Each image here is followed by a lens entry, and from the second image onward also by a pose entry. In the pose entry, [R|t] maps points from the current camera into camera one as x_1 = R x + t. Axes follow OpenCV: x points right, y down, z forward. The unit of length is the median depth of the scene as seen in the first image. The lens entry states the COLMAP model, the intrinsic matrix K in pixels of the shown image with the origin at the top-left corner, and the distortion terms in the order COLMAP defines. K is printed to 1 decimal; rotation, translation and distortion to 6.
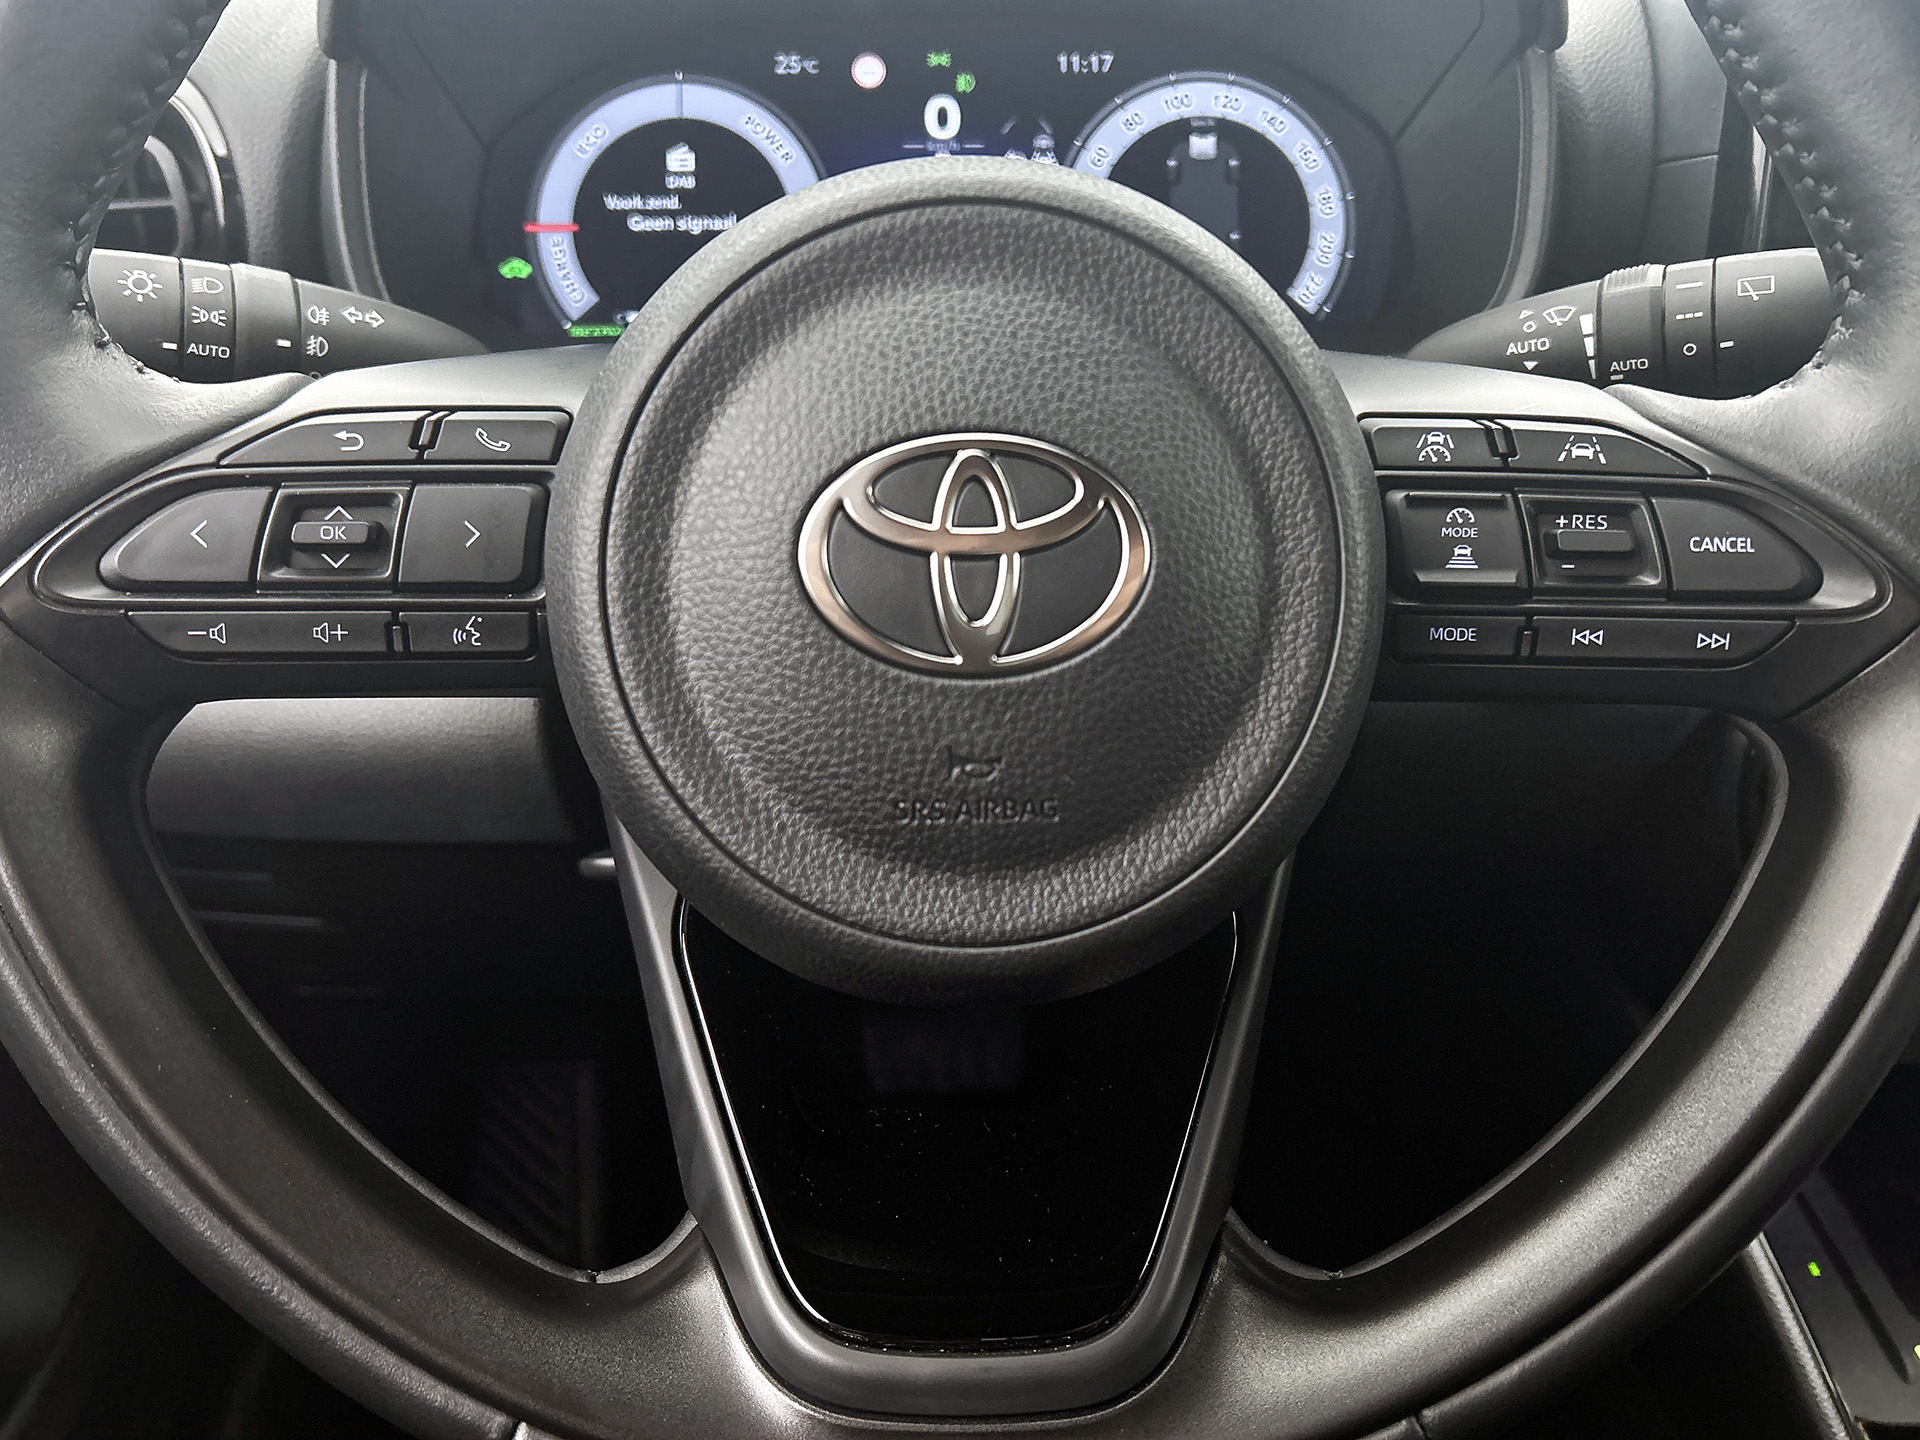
lens RADIAL K [[1511.0, 0, 960.0], [0, 1511.0, 720.0], [0, 0, 1]] dist [-0.000583, -0.001802]
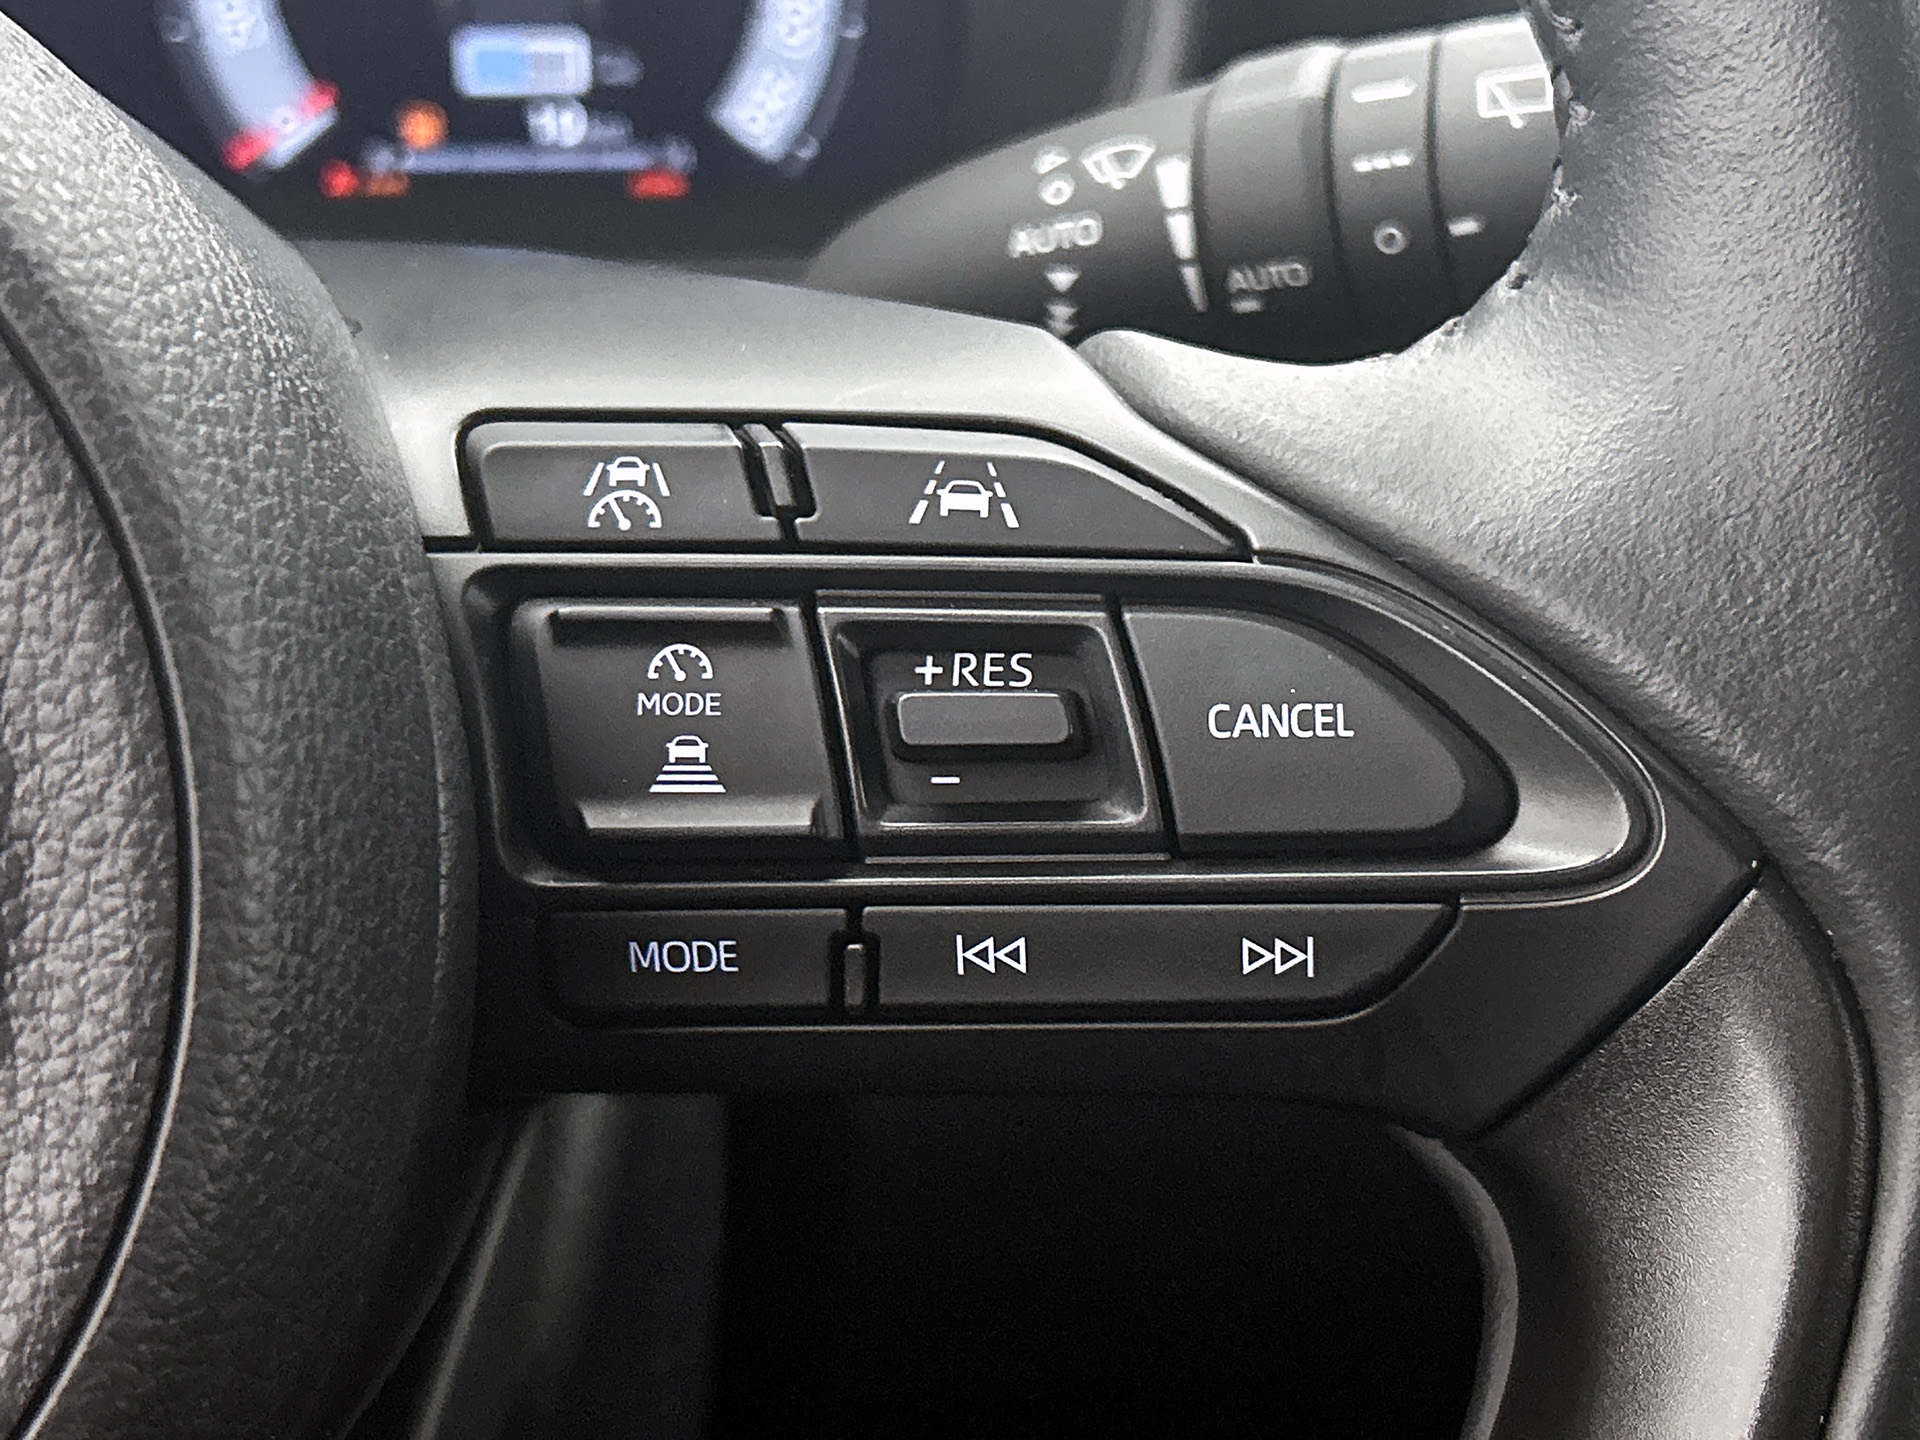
lens RADIAL K [[3154.1, 0, 960.0], [0, 3154.1, 720.0], [0, 0, 1]] dist [0.320234, -1.564571]
pose [[0.990489, -0.030514, 0.134164, 0.292491], [0.042034, 0.995588, -0.083888, -0.046429], [-0.131013, 0.088730, 0.987402, 0.160115]]
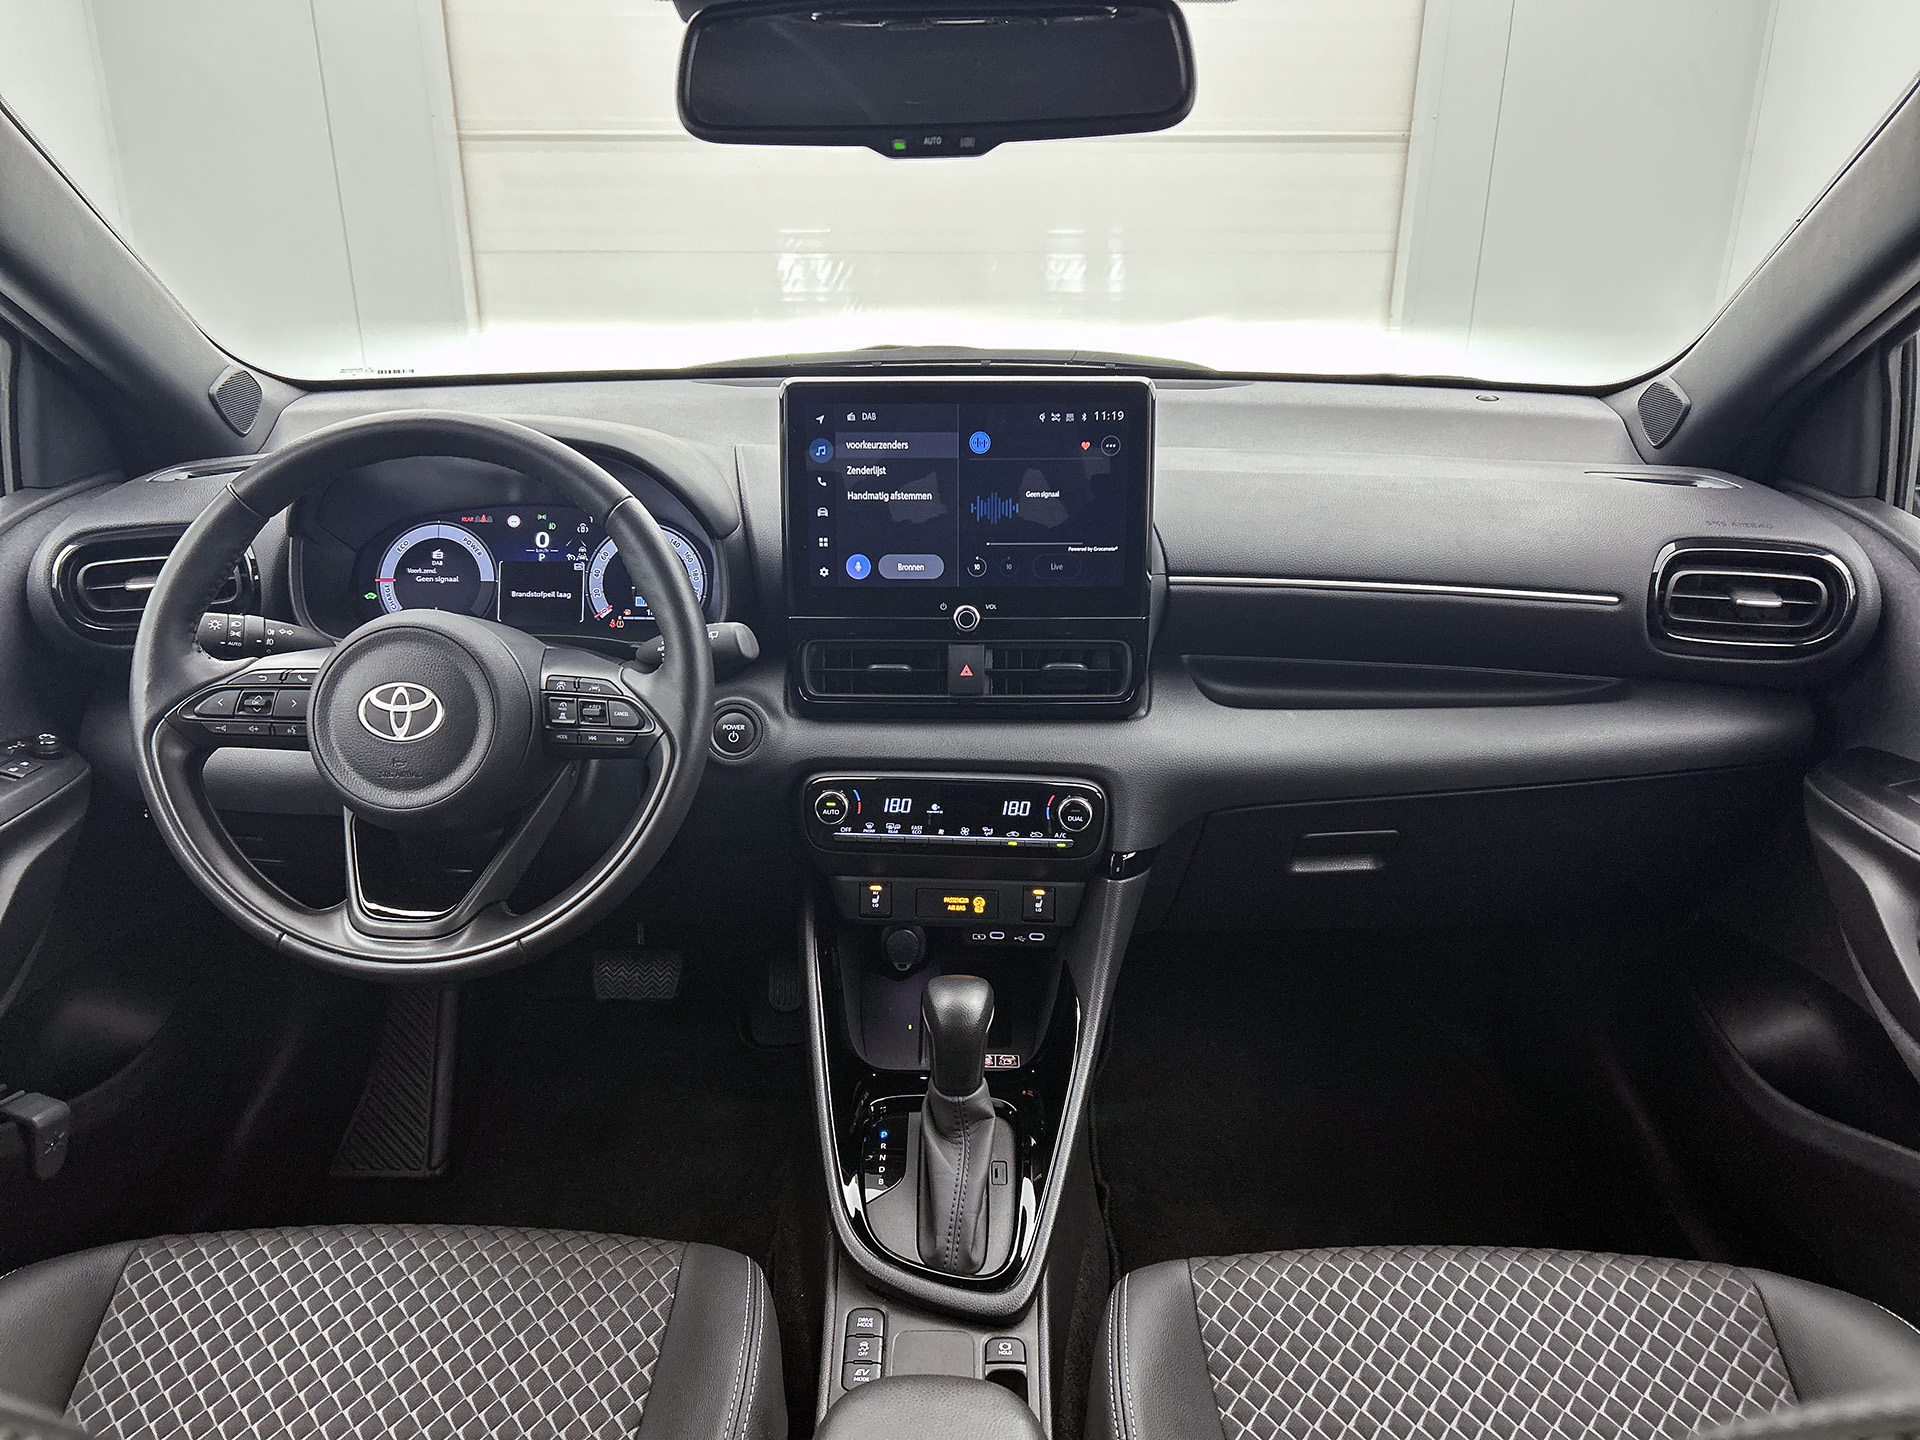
lens RADIAL K [[1447.1, 0, 960.0], [0, 1447.1, 720.0], [0, 0, 1]] dist [0.037824, -0.001248]
pose [[0.998673, 0.022341, -0.046411, 1.459787], [-0.026885, 0.994654, -0.099704, 0.227916], [0.043936, 0.100819, 0.993934, -2.457823]]
